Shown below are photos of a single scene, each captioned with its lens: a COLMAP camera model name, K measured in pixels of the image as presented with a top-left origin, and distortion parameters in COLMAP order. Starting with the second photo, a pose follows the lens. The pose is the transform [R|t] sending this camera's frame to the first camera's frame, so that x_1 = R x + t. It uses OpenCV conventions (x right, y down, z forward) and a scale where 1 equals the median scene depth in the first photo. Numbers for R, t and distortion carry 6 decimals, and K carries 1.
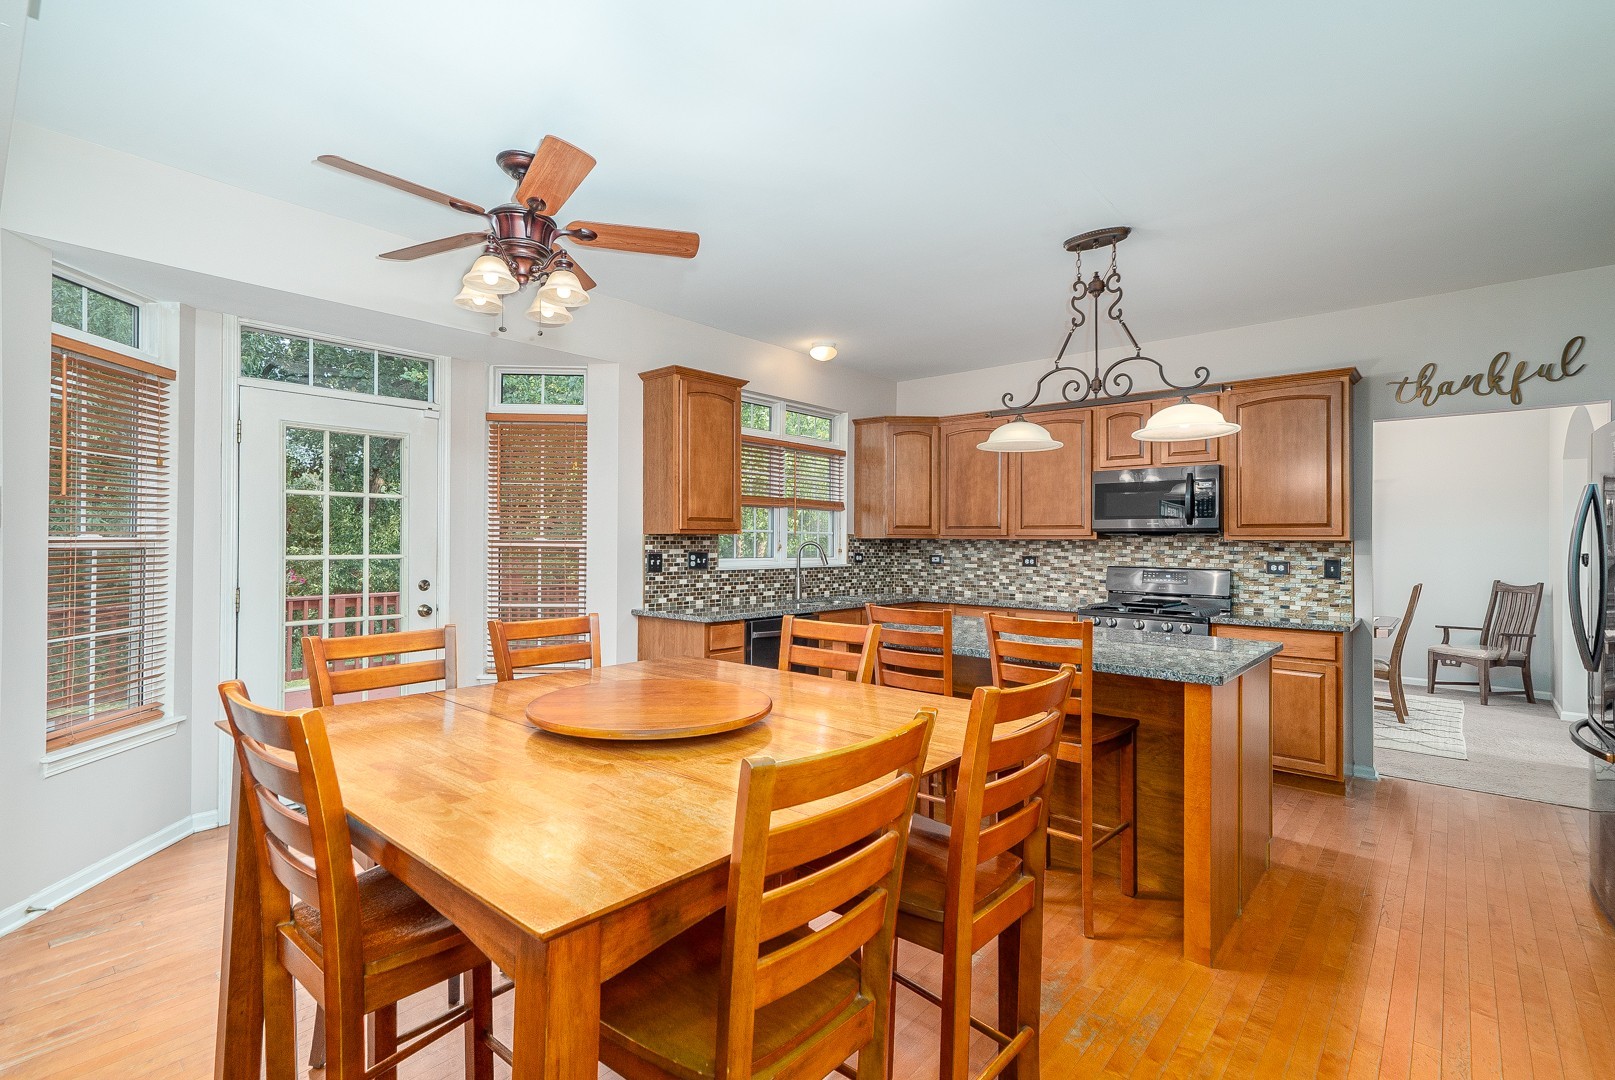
lens RADIAL K [[749.8, 0, 784.4], [0, 749.8, 535.2], [0, 0, 1]] dist [-0.010641, 0.018305]
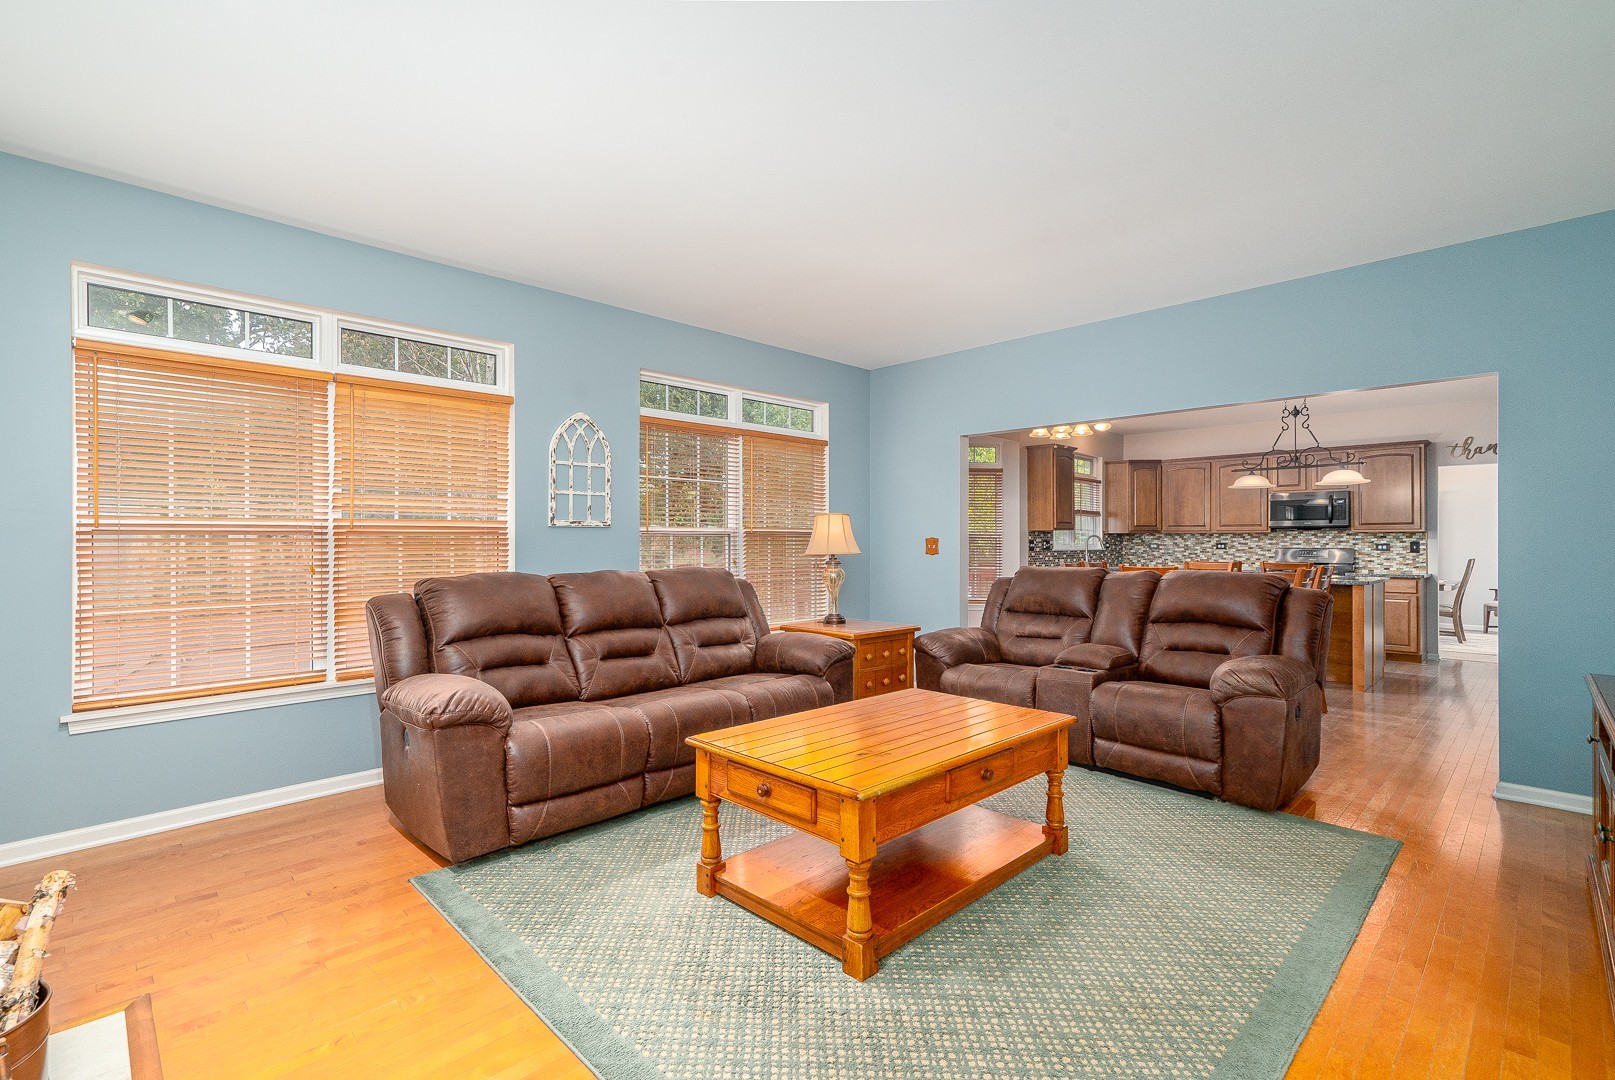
lens RADIAL K [[740.4, 0, 760.0], [0, 740.4, 542.8], [0, 0, 1]] dist [-0.001706, 0.000047]
pose [[0.995172, -0.005142, -0.098011, -0.642710], [0.005841, 0.999960, 0.006845, 0.012005], [0.097972, -0.007385, 0.995162, -0.896741]]
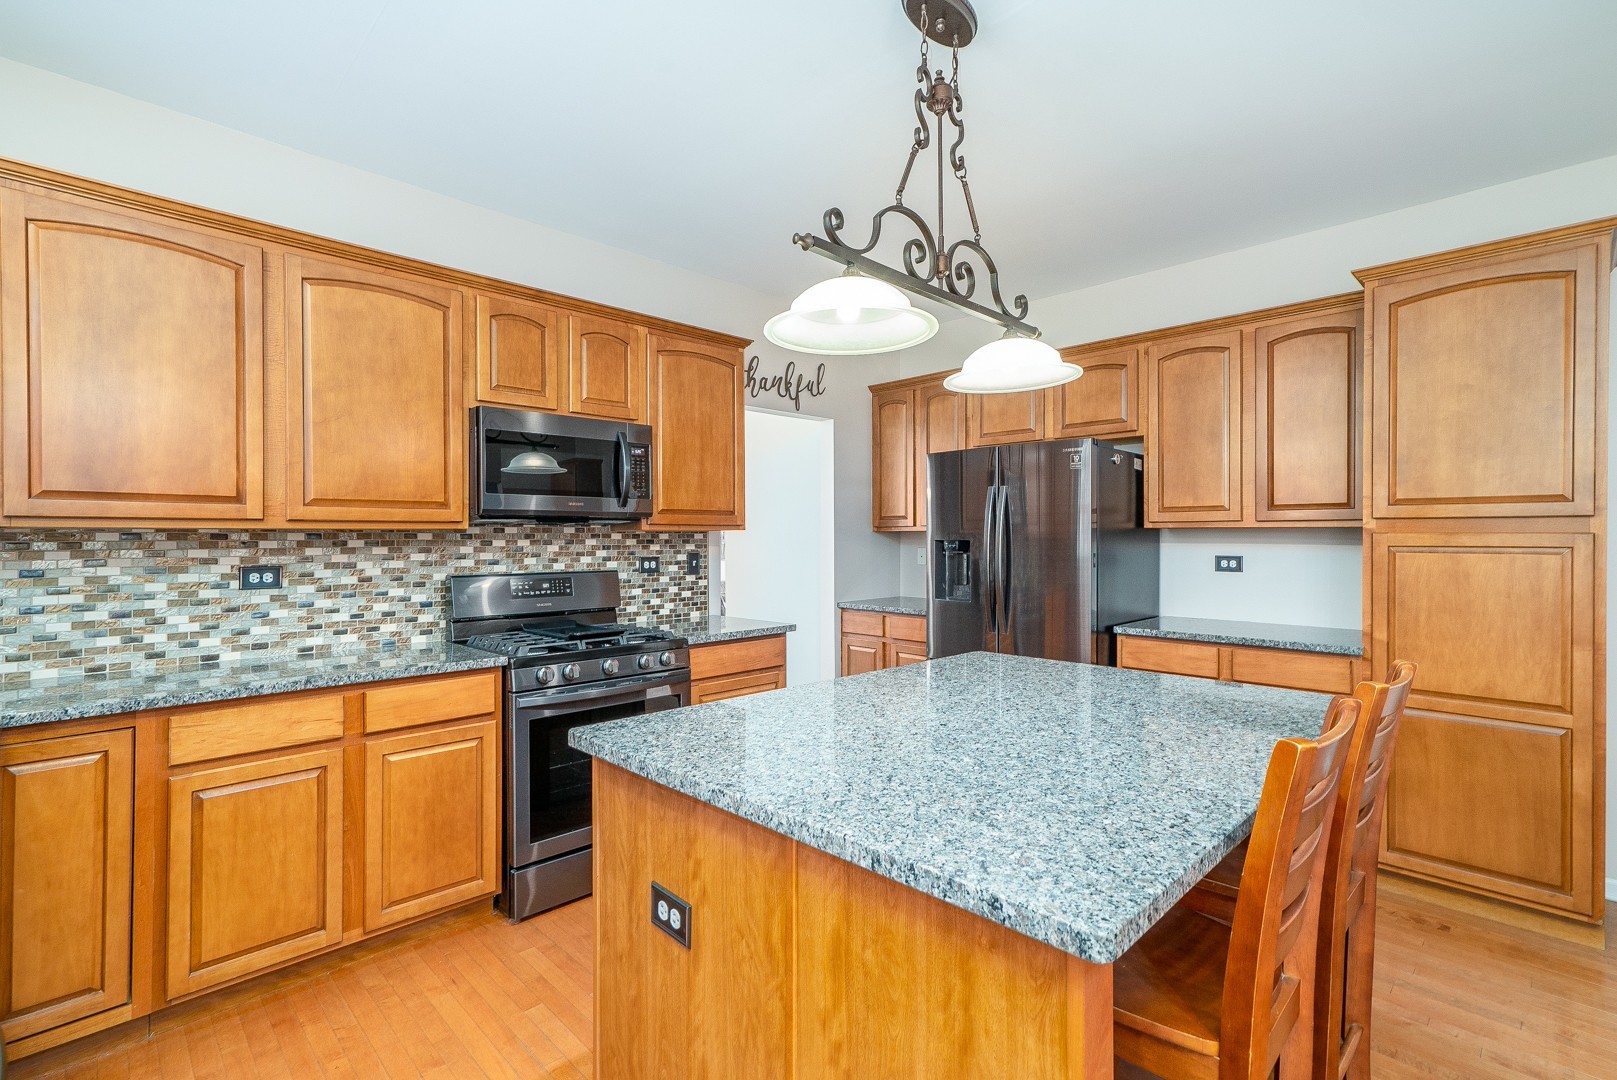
lens RADIAL K [[745.7, 0, 812.2], [0, 745.7, 533.9], [0, 0, 1]] dist [-0.004127, 0.014236]
pose [[0.067534, -0.005497, 0.997702, -0.124286], [-0.005338, 0.999969, 0.005871, 0.004831], [-0.997703, -0.005722, 0.067502, 0.757269]]
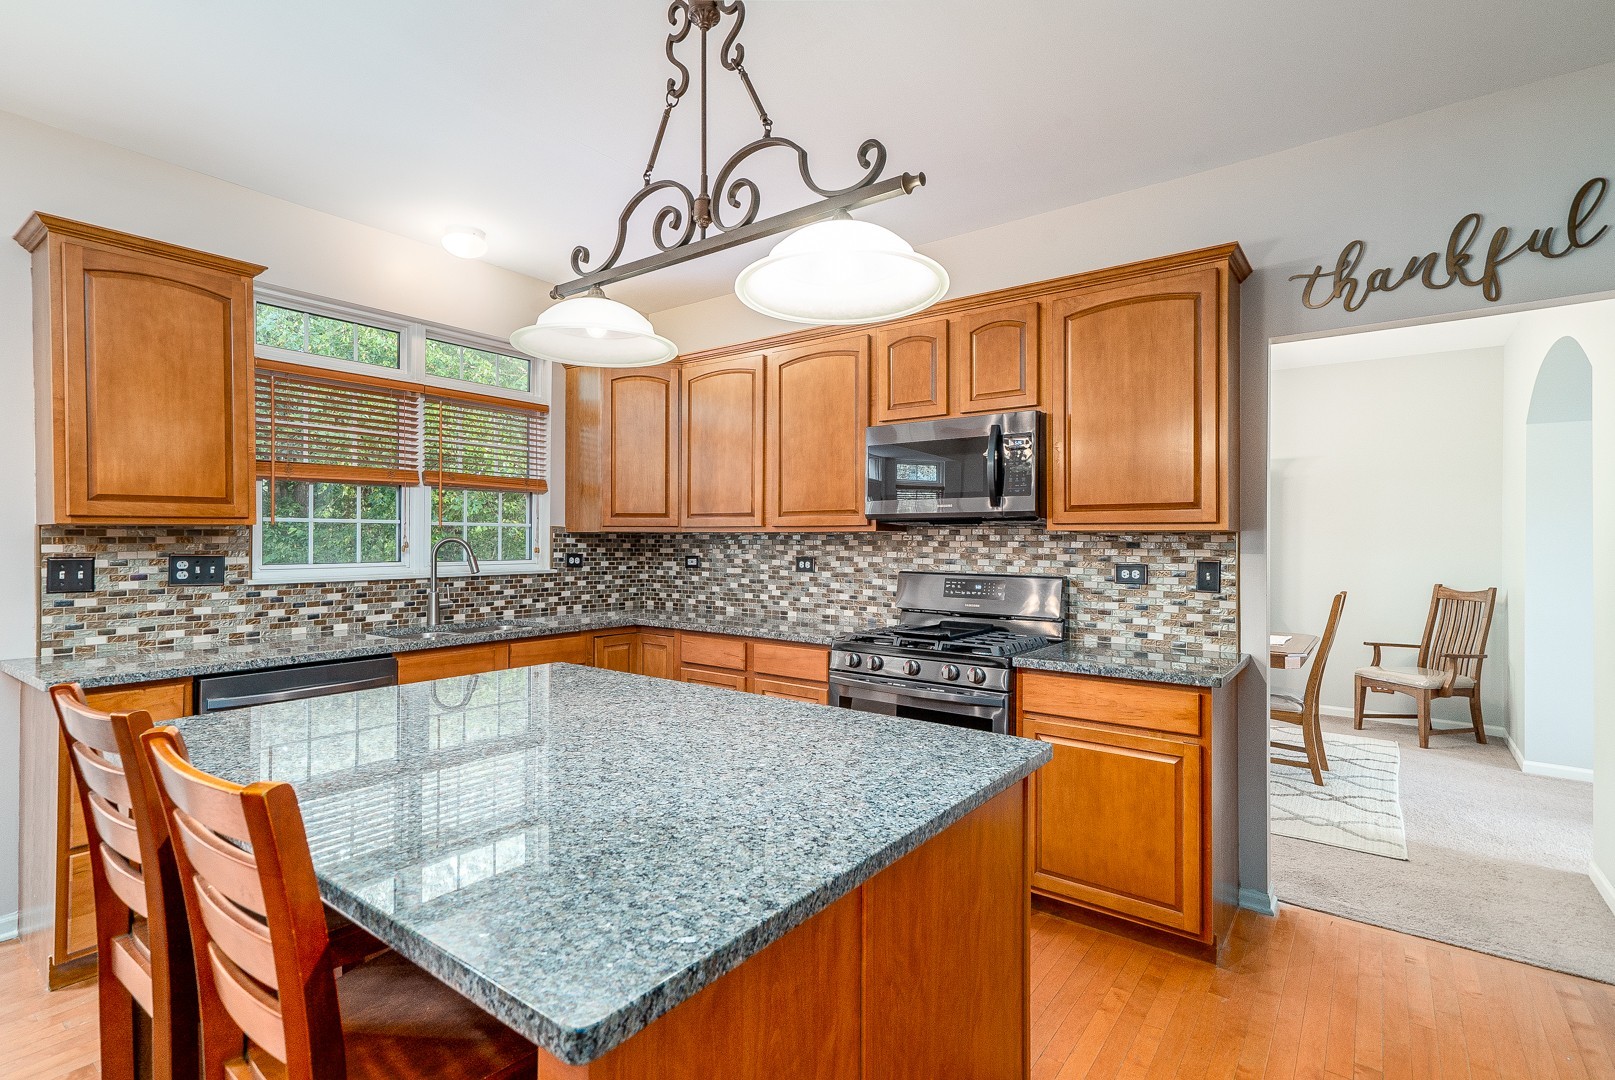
lens RADIAL K [[769.7, 0, 784.4], [0, 769.7, 539.2], [0, 0, 1]] dist [0.000049, 0.020263]
pose [[0.997548, -0.005057, 0.069810, 0.309067], [0.004372, 0.999941, 0.009958, 0.005508], [-0.069856, -0.009628, 0.997511, 0.353130]]
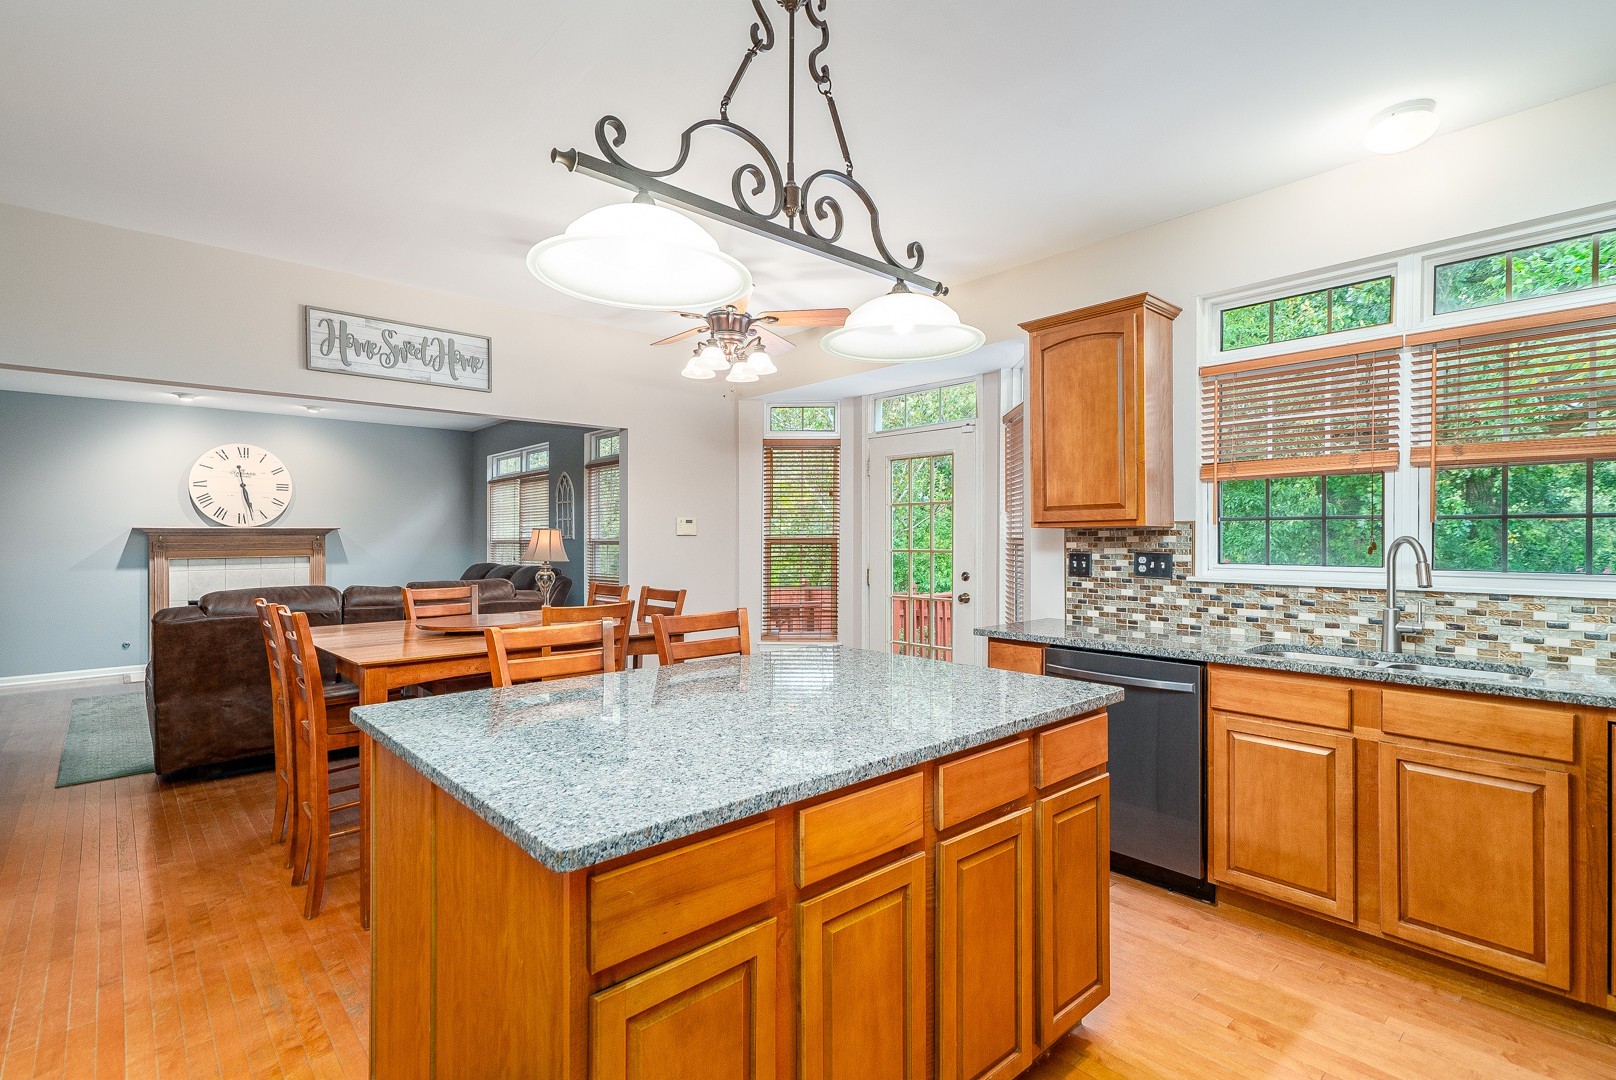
lens RADIAL K [[770.1, 0, 784.9], [0, 770.1, 539.2], [0, 0, 1]] dist [0.000049, 0.020263]
pose [[-0.127703, -0.004383, -0.991803, 0.642379], [0.009086, 0.999943, -0.005589, 0.011136], [0.991771, -0.009725, -0.127656, 0.754366]]
